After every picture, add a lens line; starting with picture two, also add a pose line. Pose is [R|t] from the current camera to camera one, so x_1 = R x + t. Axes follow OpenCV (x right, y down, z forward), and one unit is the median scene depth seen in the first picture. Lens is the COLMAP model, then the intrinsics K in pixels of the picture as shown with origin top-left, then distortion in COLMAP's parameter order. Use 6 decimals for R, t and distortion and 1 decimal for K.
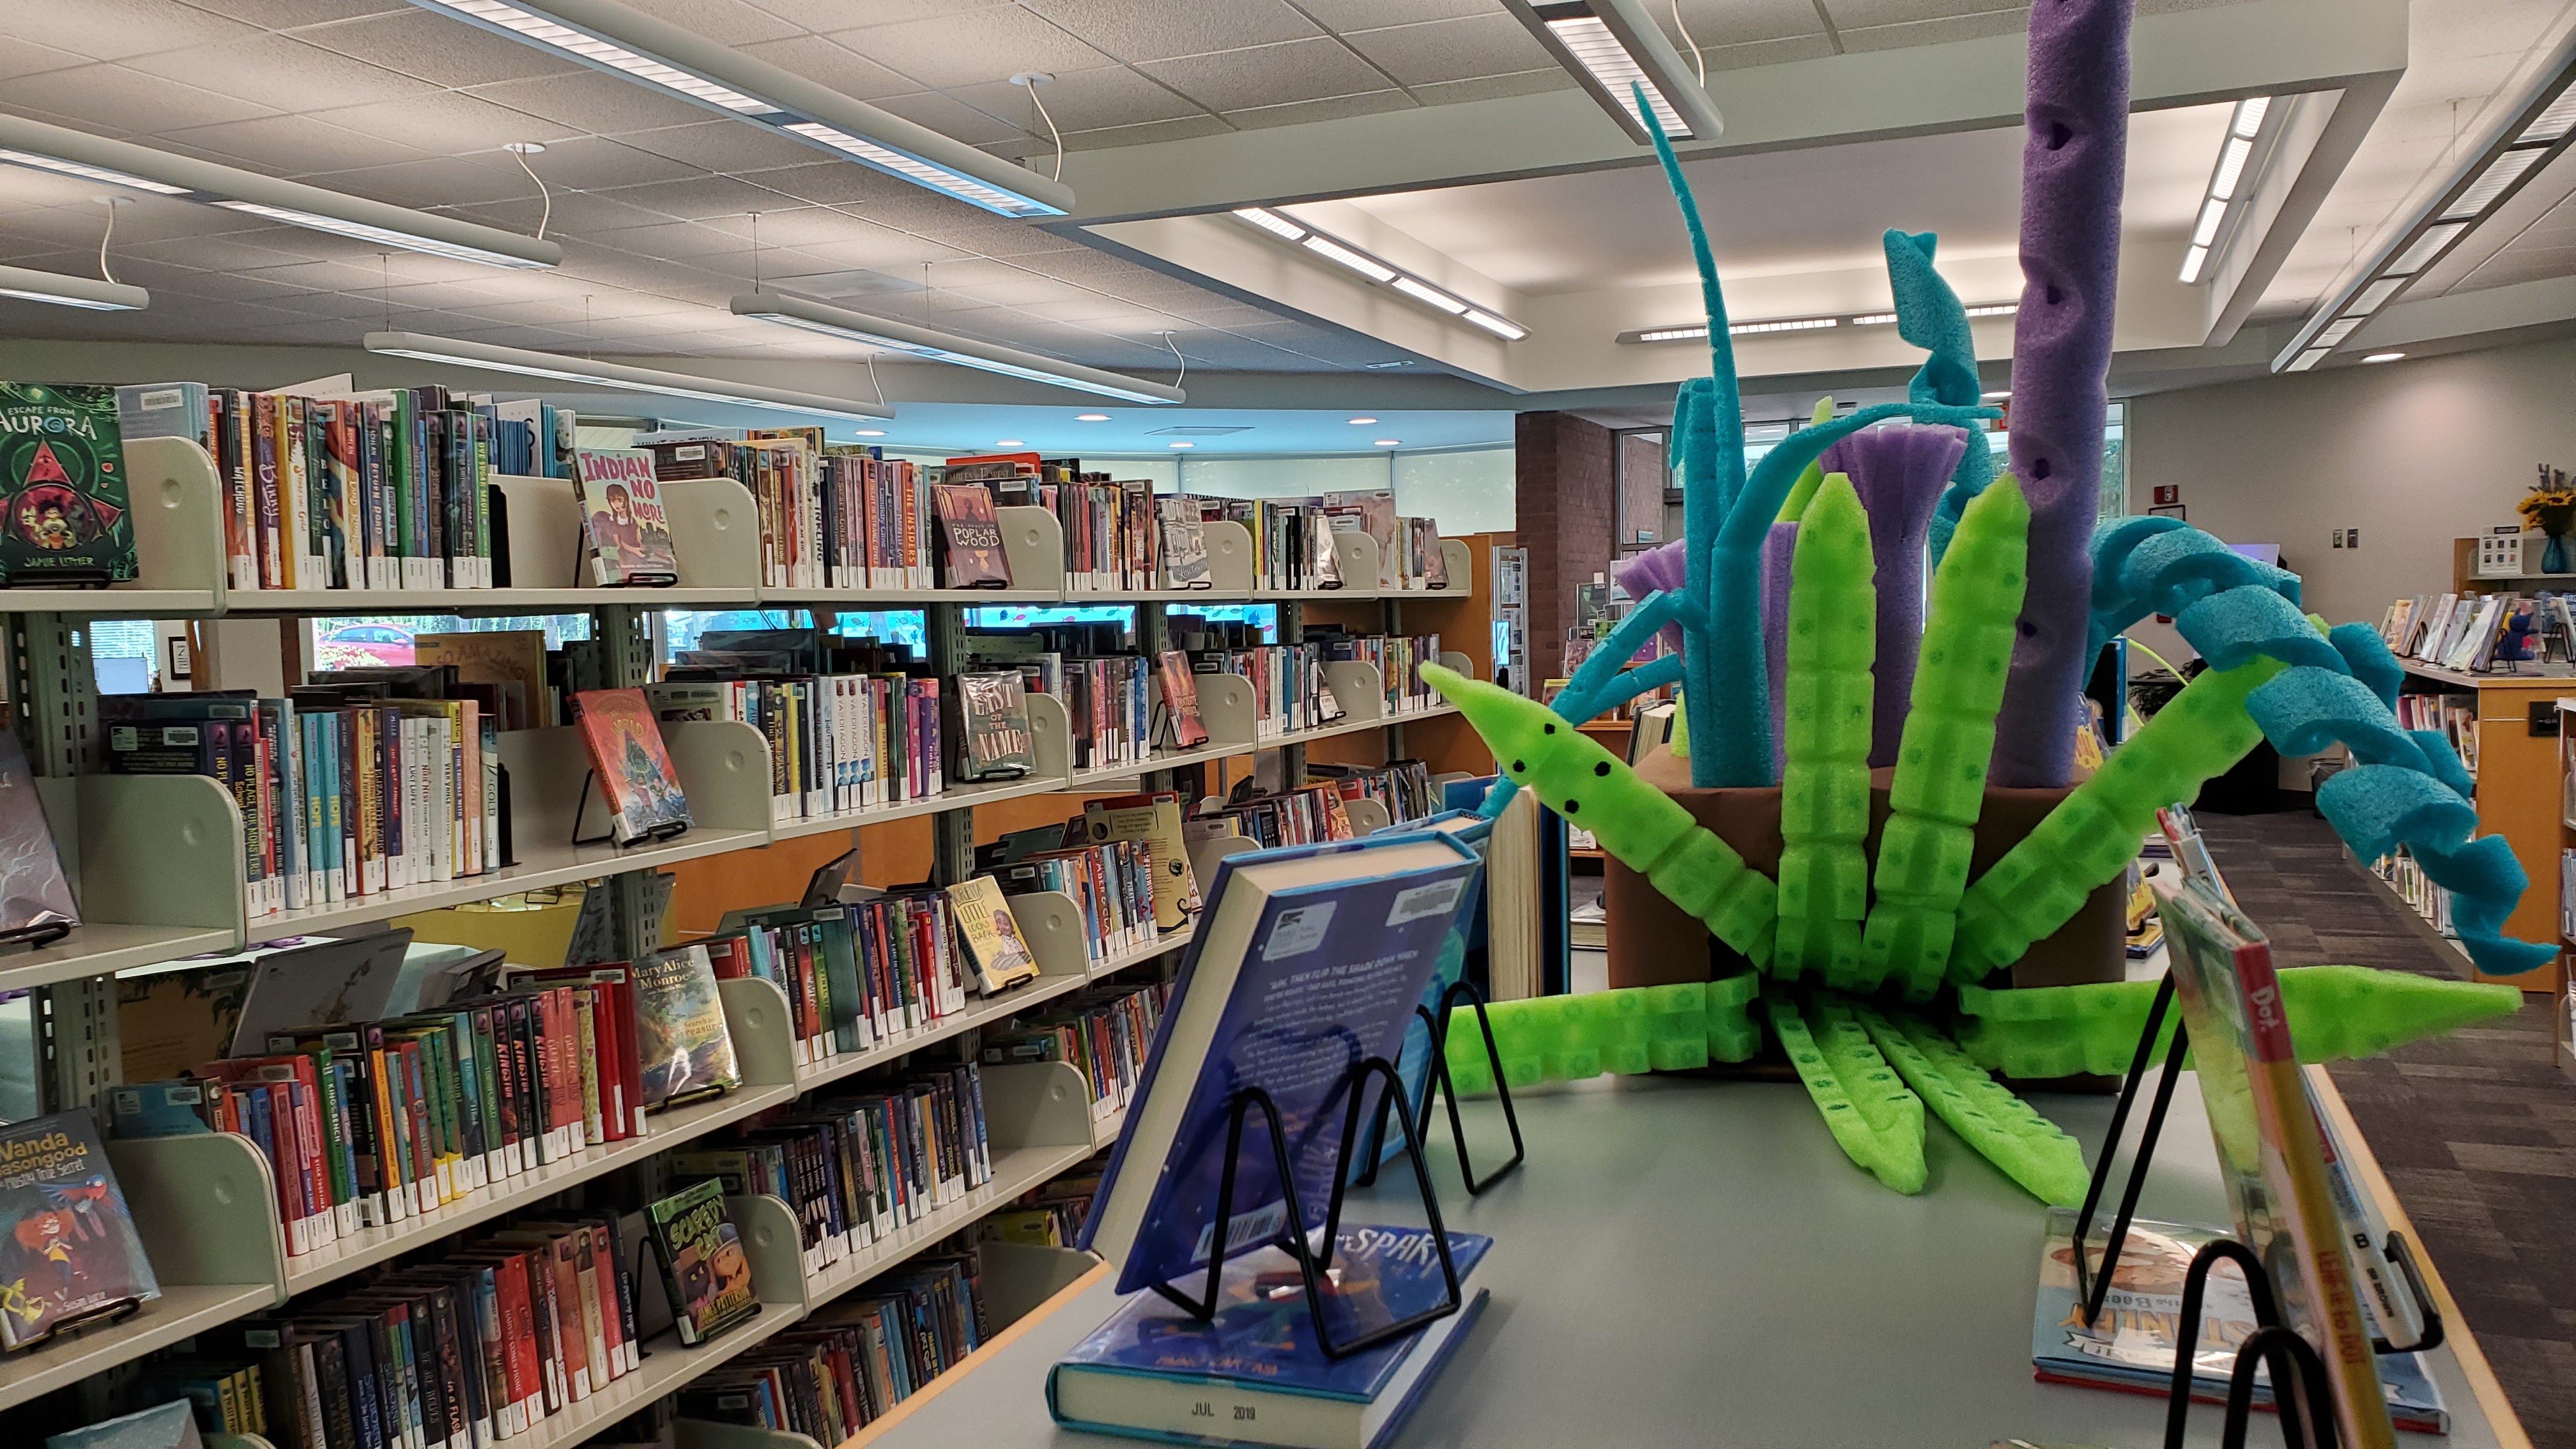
lens RADIAL K [[2026.5, 0, 1241.2], [0, 2026.5, 719.5], [0, 0, 1]] dist [0.255643, -0.754917]
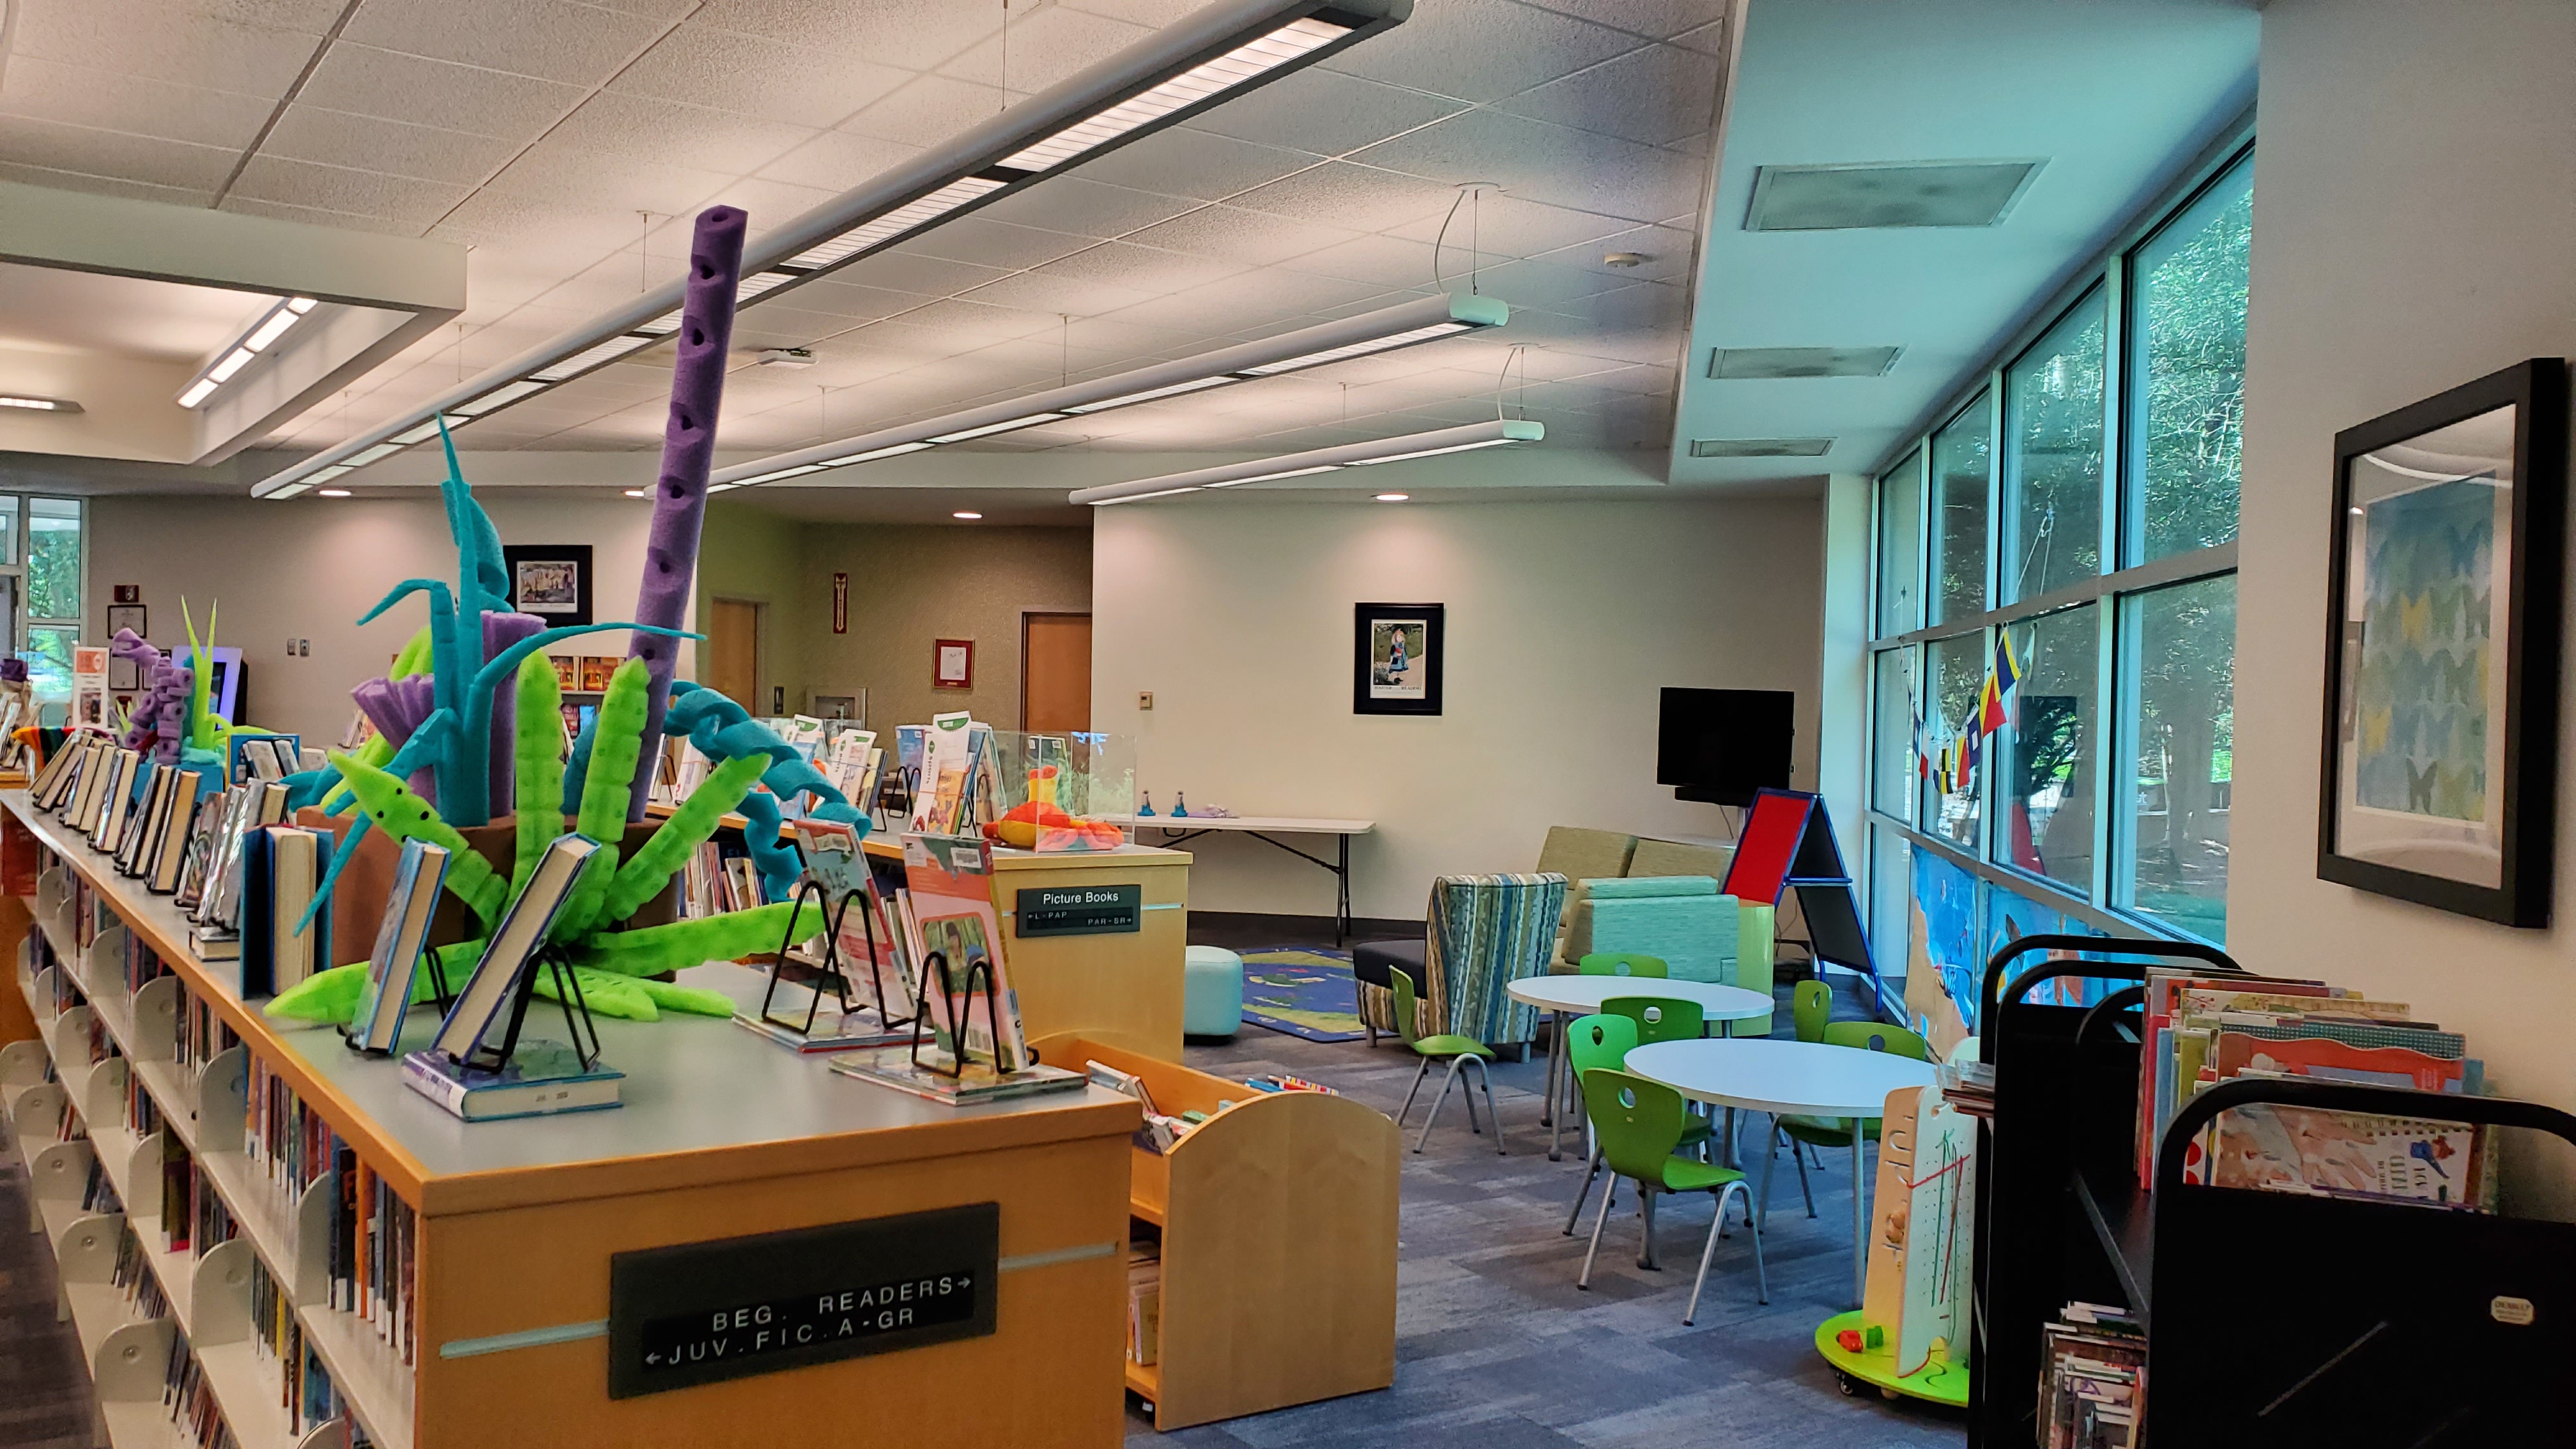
lens RADIAL K [[2026.5, 0, 1241.2], [0, 2026.5, 719.5], [0, 0, 1]] dist [0.255643, -0.754917]
pose [[0.560773, 0.030244, 0.827417, -0.869863], [0.006636, 0.999136, -0.041018, 0.020309], [-0.827943, 0.028492, 0.560089, -0.509596]]
